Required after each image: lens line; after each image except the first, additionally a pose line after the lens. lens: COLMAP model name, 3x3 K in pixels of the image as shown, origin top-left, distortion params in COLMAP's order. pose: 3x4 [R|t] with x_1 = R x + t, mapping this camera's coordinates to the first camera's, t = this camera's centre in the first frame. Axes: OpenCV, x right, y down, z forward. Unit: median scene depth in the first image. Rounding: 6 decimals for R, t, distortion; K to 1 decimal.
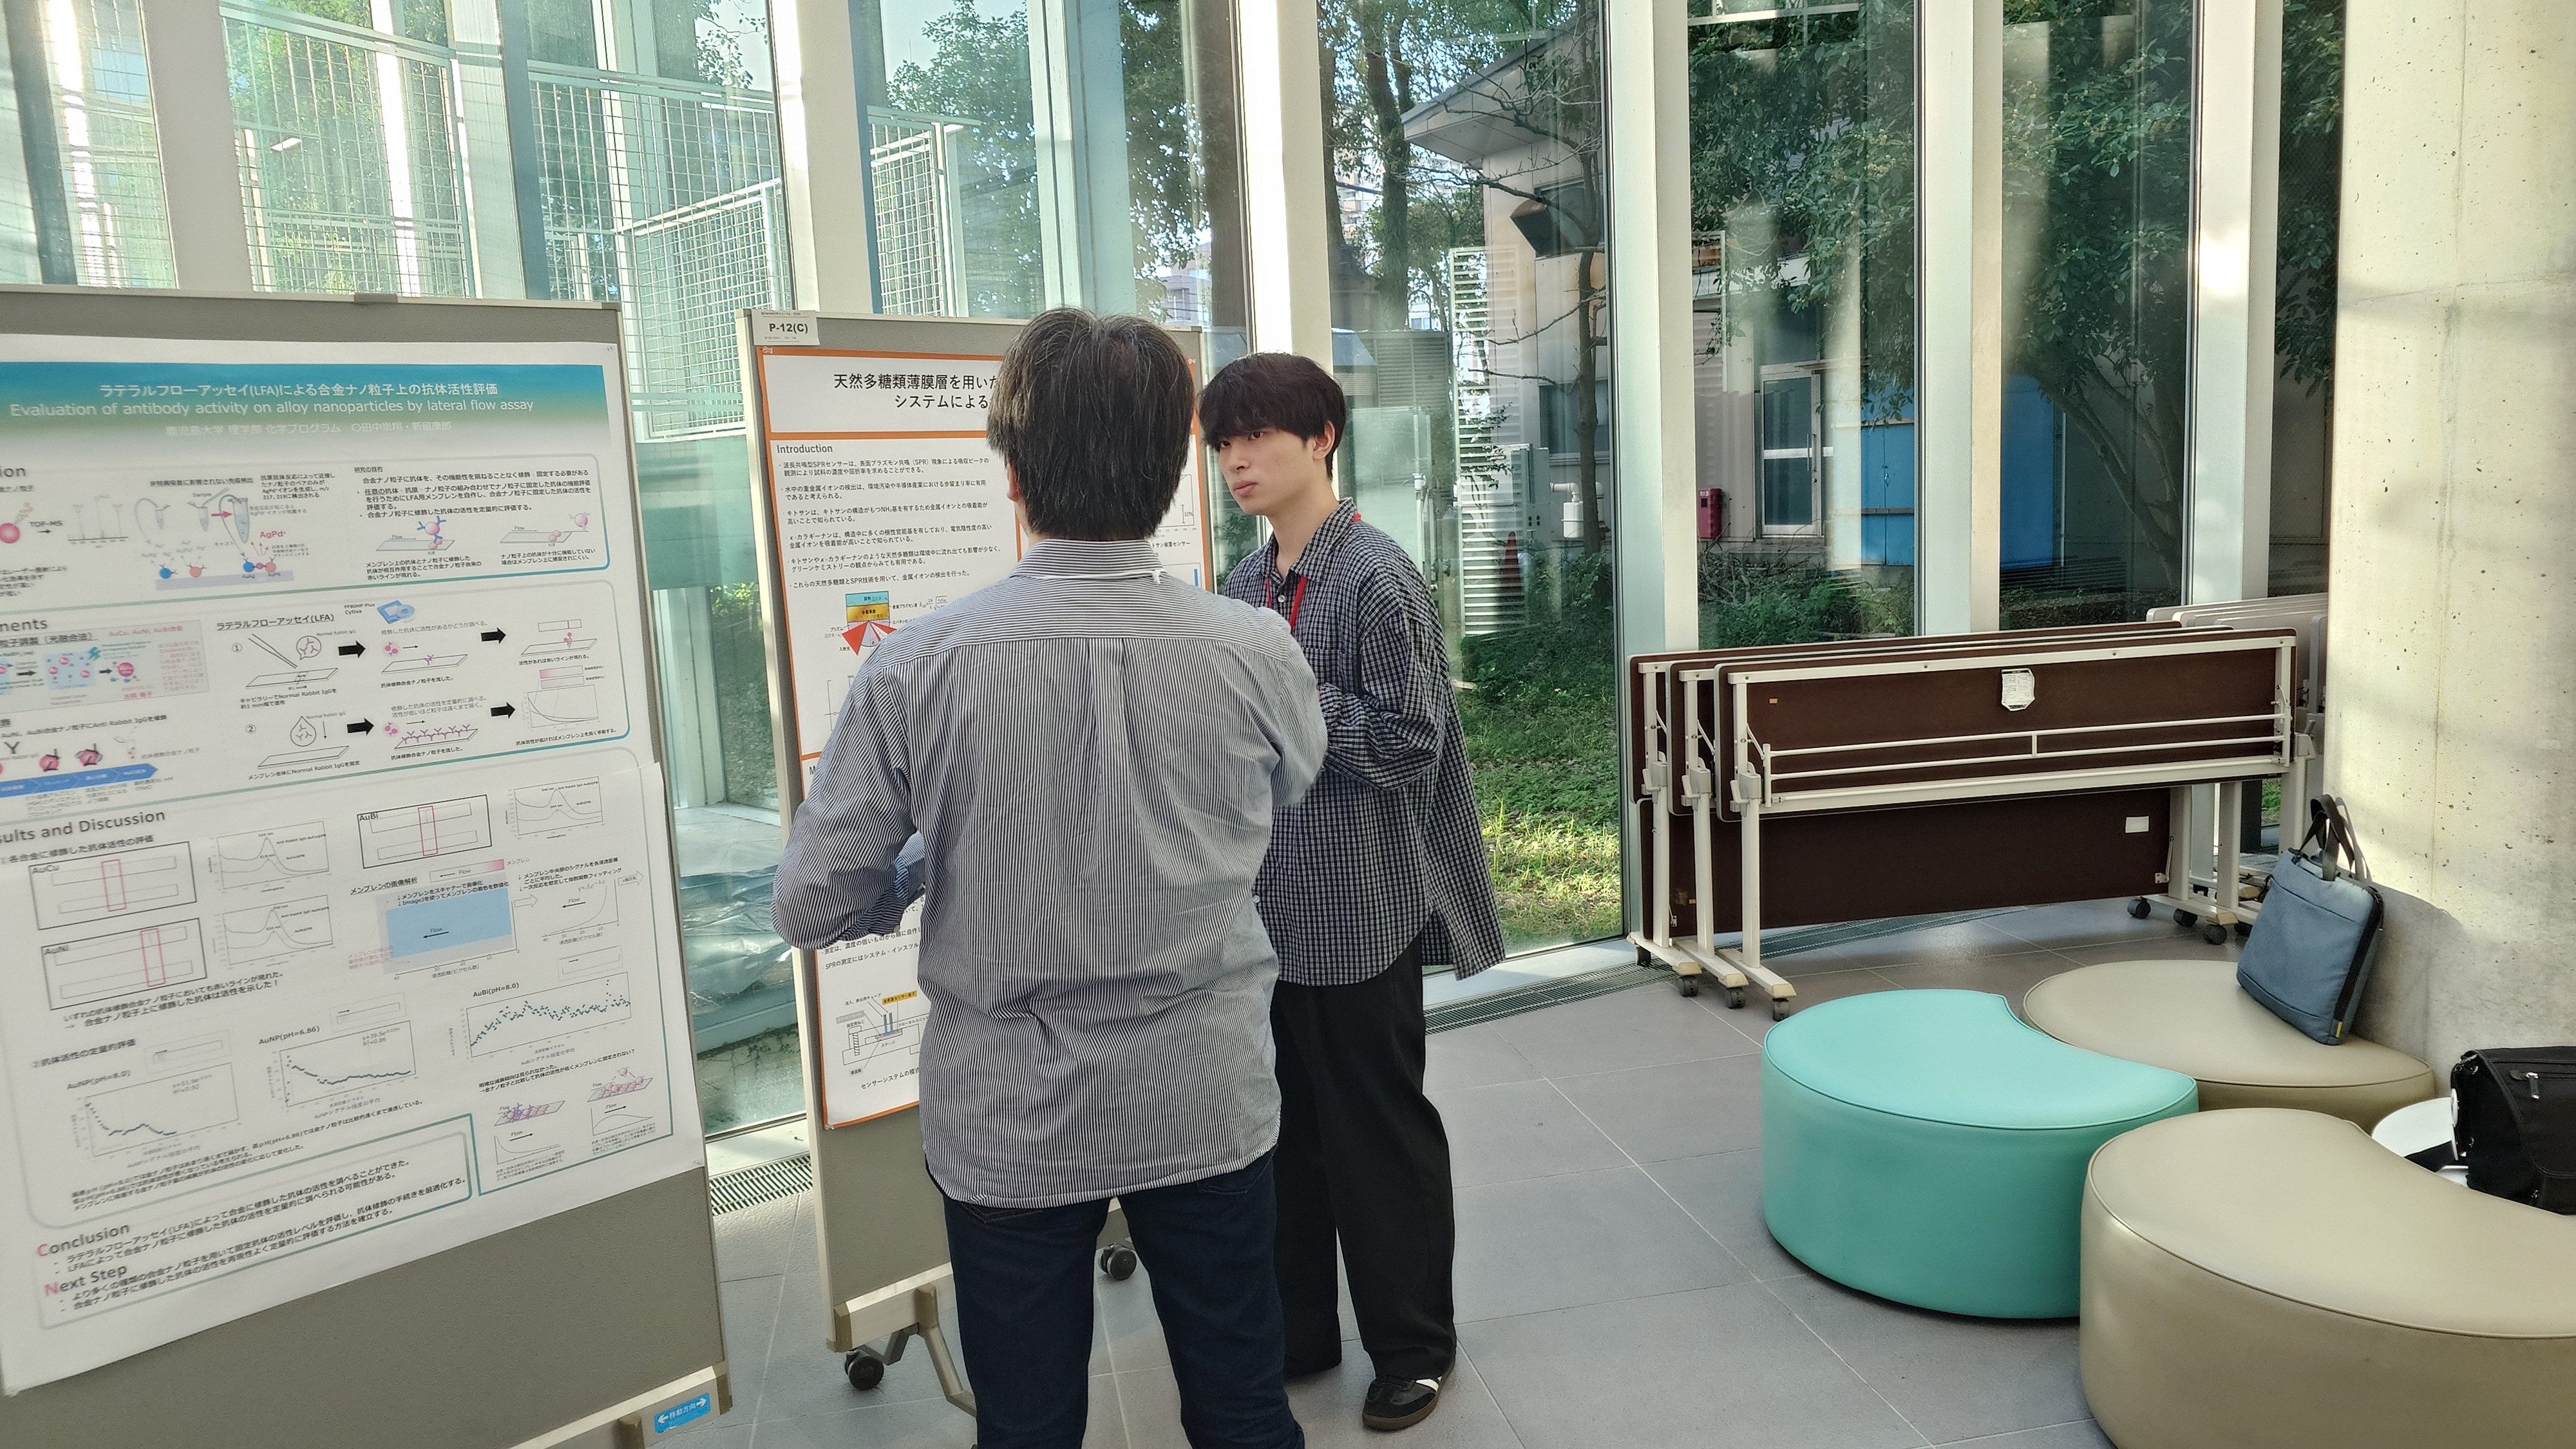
lens RADIAL K [[1897.4, 0, 1288.0], [0, 1897.4, 724.5], [0, 0, 1]] dist [0.004231, 0.001015]
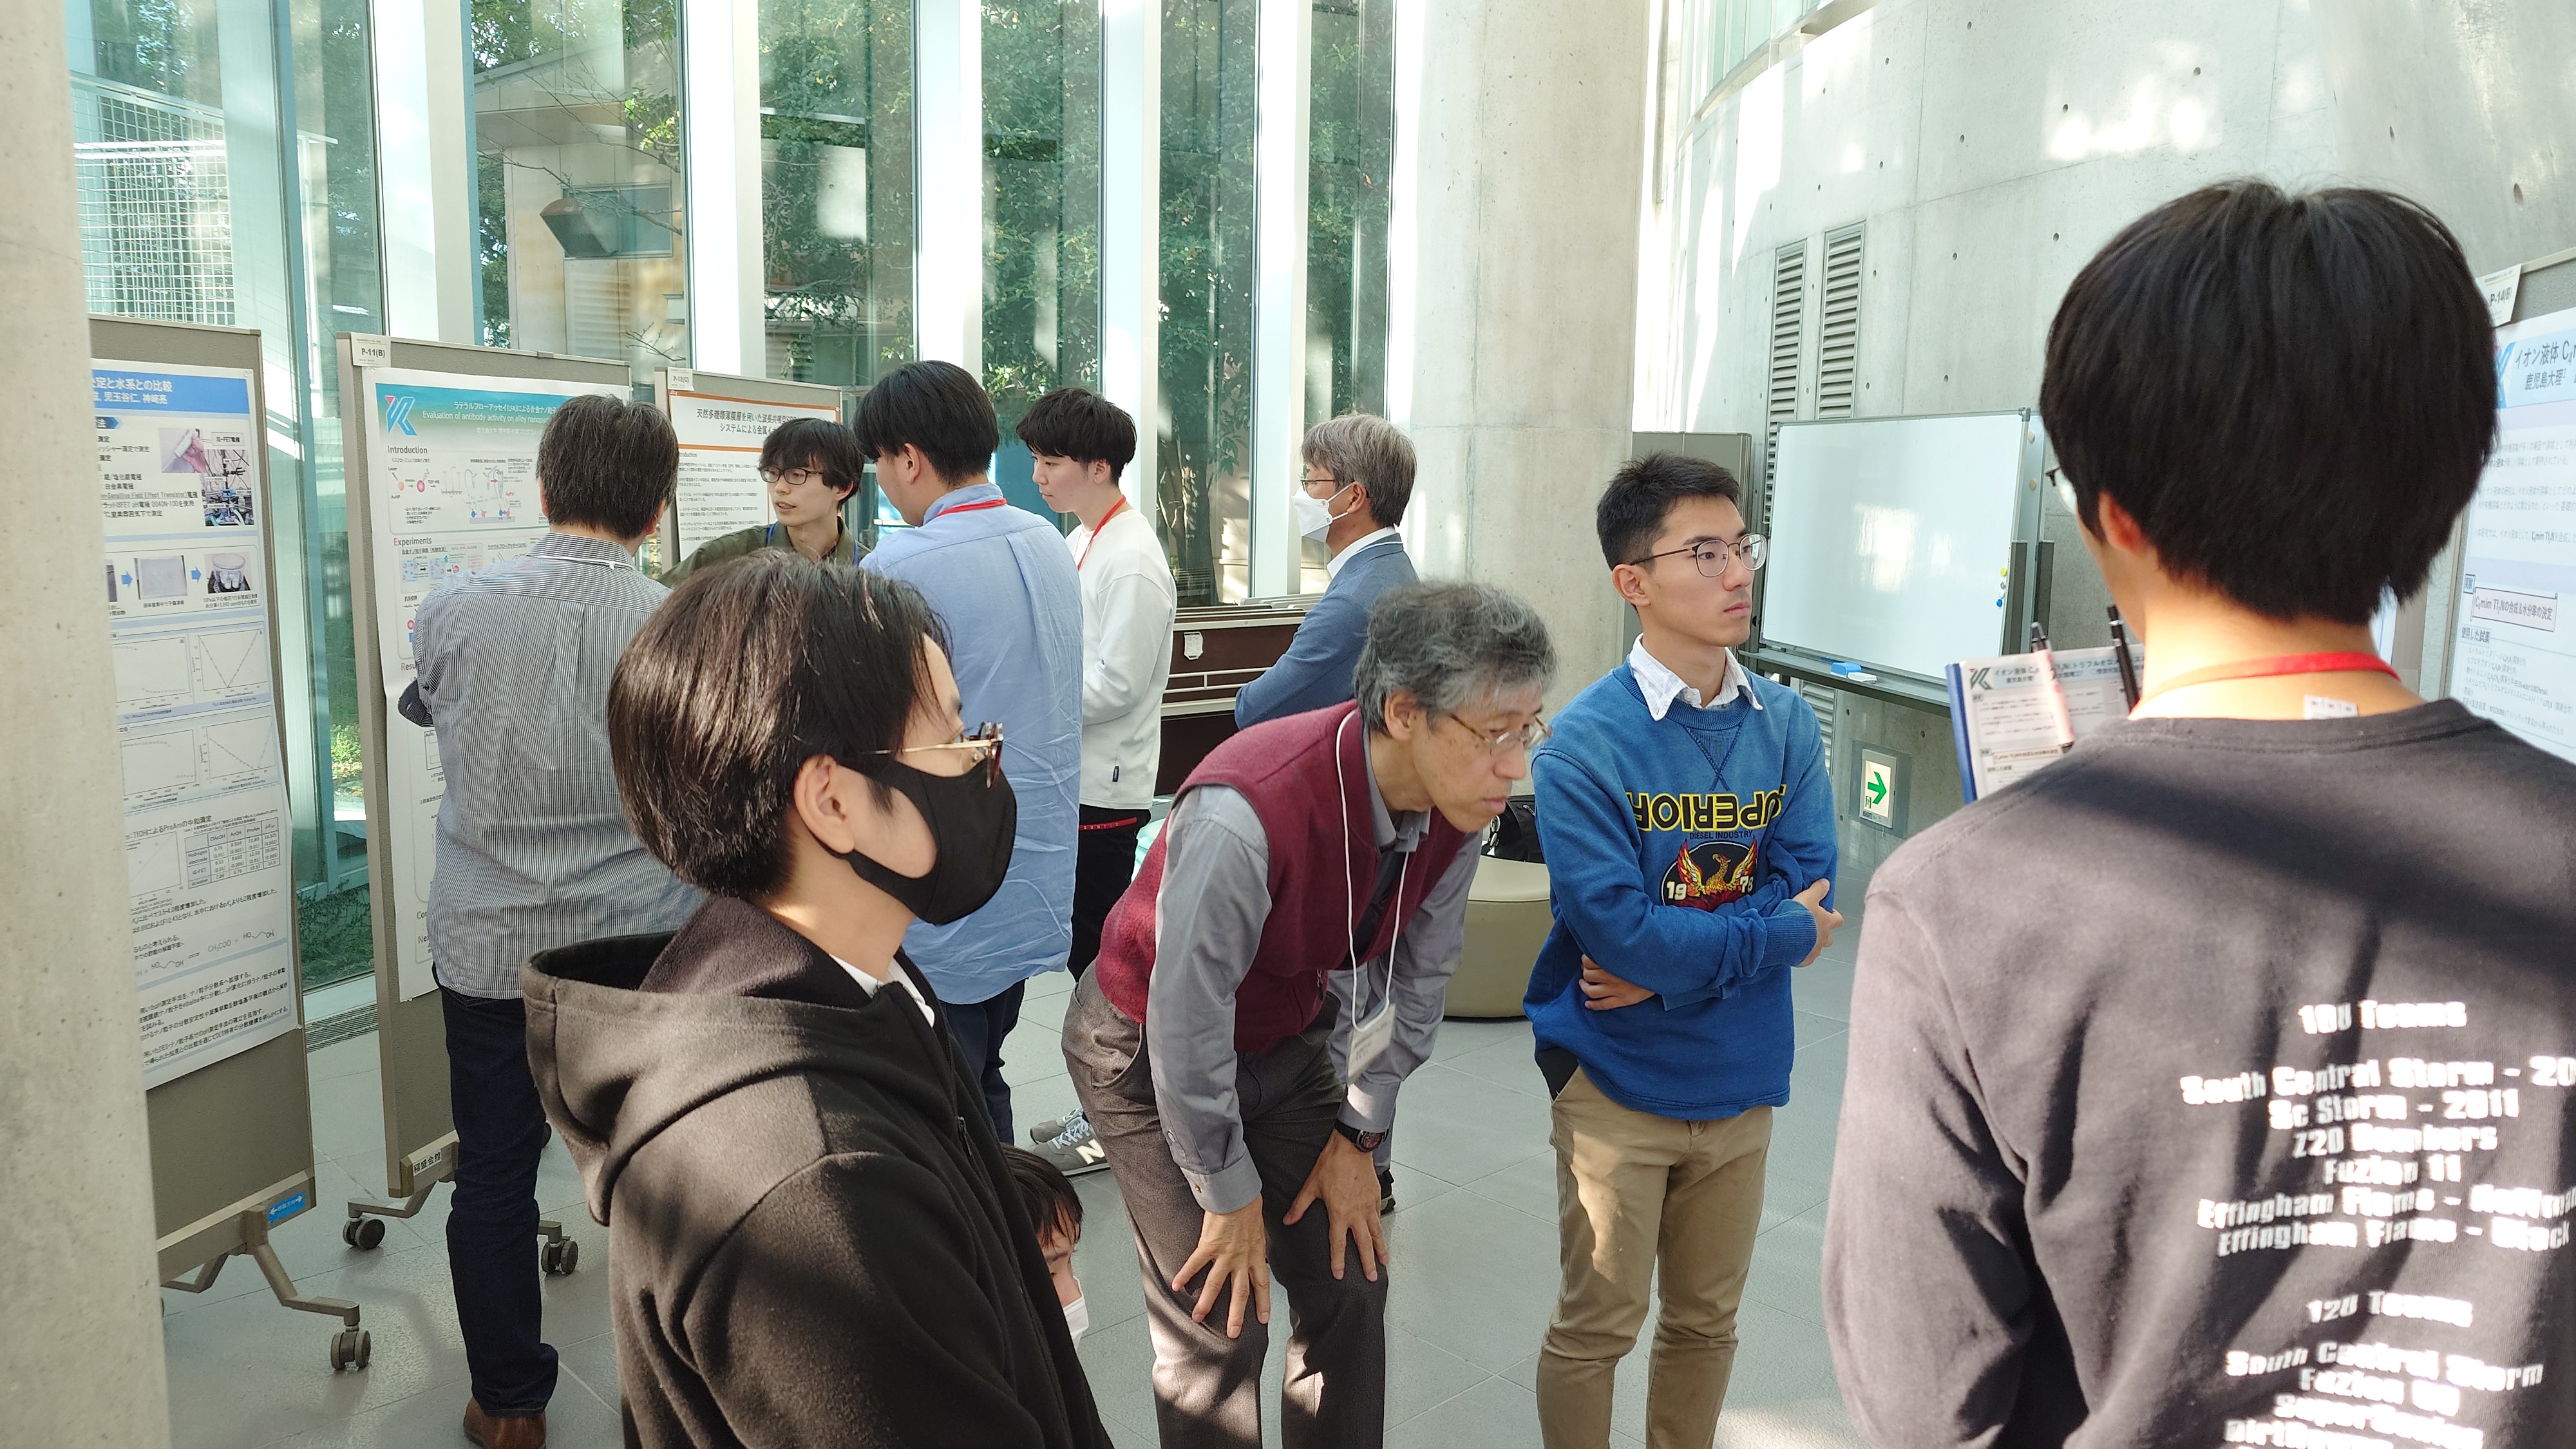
lens RADIAL K [[1897.4, 0, 1288.0], [0, 1897.4, 724.5], [0, 0, 1]] dist [0.004231, 0.001015]
pose [[0.849384, -0.005297, 0.527749, -0.650837], [0.007234, 0.999973, -0.001606, 0.087356], [-0.527726, 0.005182, 0.849399, -0.616747]]
